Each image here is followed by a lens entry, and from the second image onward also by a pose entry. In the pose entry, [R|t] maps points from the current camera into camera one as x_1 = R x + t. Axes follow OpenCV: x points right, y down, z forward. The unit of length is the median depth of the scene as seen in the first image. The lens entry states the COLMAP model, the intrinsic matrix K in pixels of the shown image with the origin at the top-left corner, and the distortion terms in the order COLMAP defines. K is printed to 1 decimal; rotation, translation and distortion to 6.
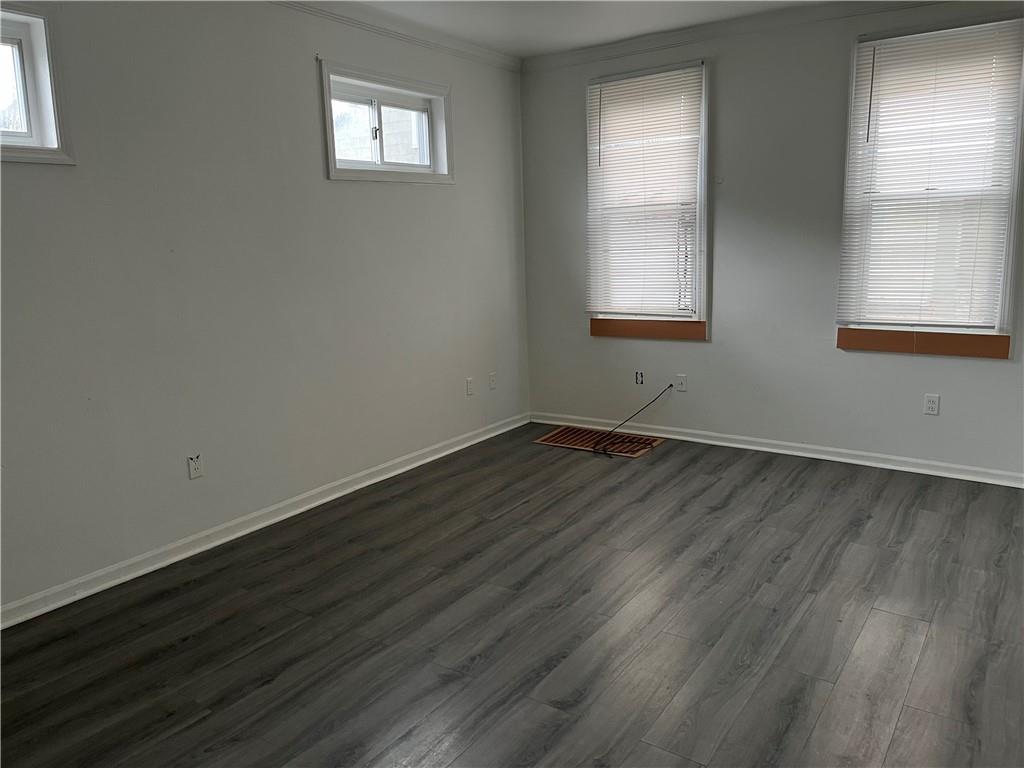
lens RADIAL K [[773.0, 0, 500.3], [0, 773.0, 374.9], [0, 0, 1]] dist [0.075855, -0.102517]
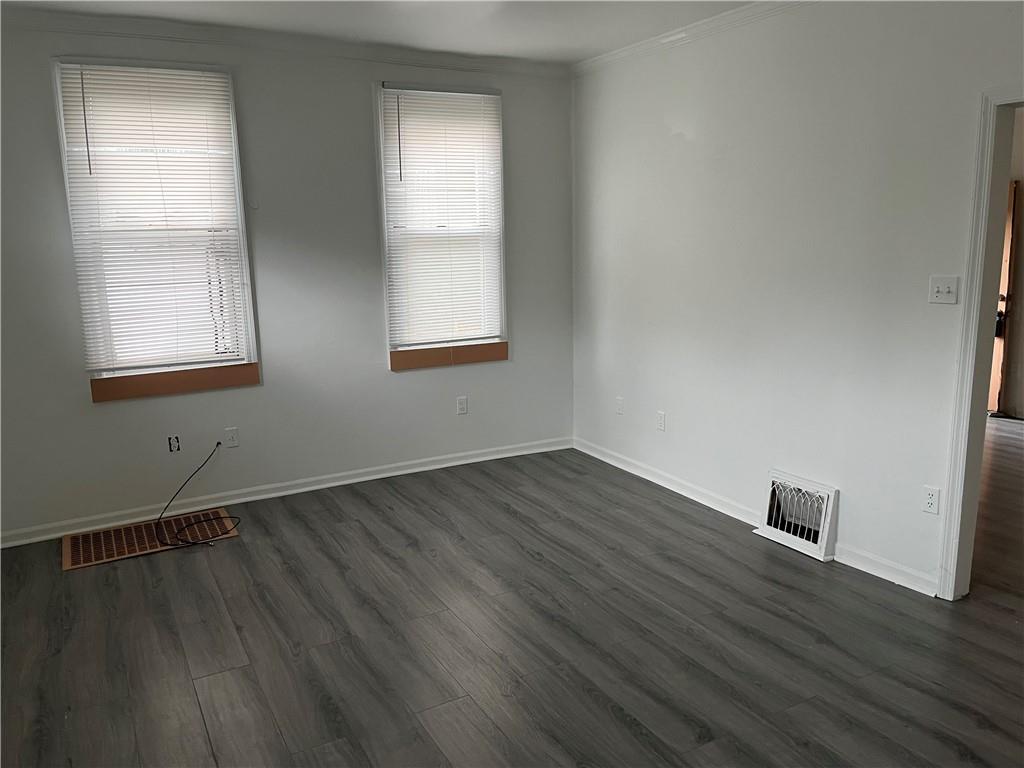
lens RADIAL K [[773.0, 0, 506.4], [0, 773.0, 379.9], [0, 0, 1]] dist [0.075855, -0.102517]
pose [[0.432730, -0.137977, 0.890902, -0.467527], [0.172252, 0.982667, 0.068523, -0.070285], [-0.884915, 0.123808, 0.448996, 0.403610]]
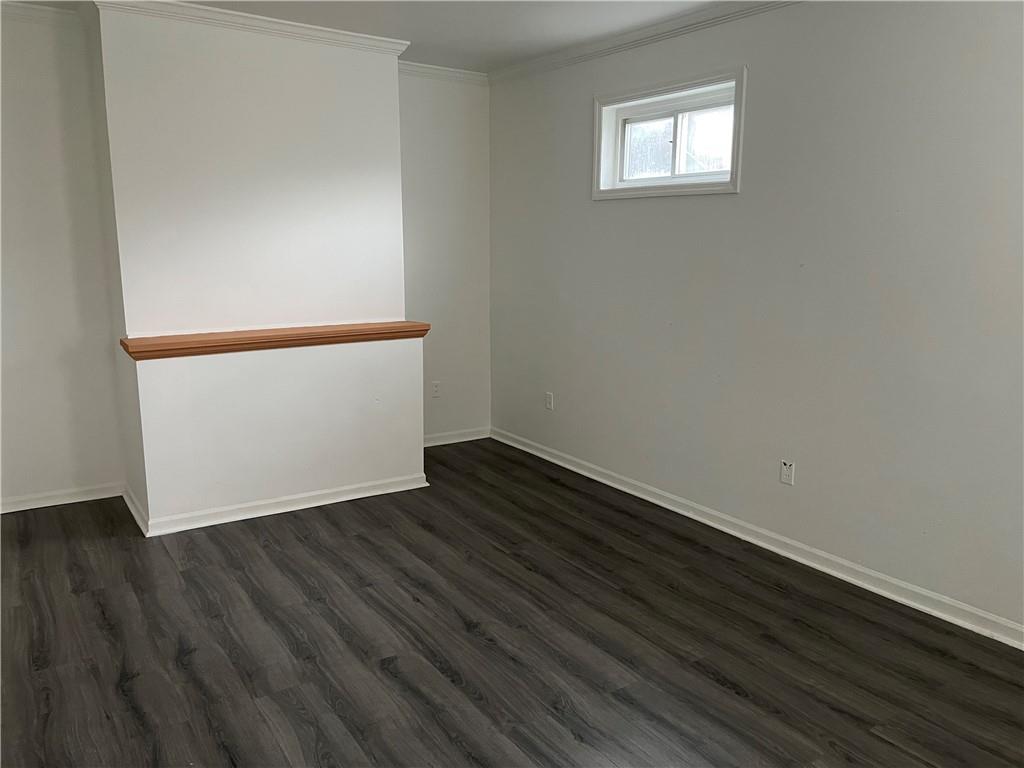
lens RADIAL K [[773.0, 0, 506.7], [0, 773.0, 390.6], [0, 0, 1]] dist [0.075855, -0.102517]
pose [[-0.364116, 0.196097, -0.910475, 0.549781], [-0.174193, 0.945994, 0.273410, -0.168379], [0.914919, 0.258151, -0.310293, 0.788349]]
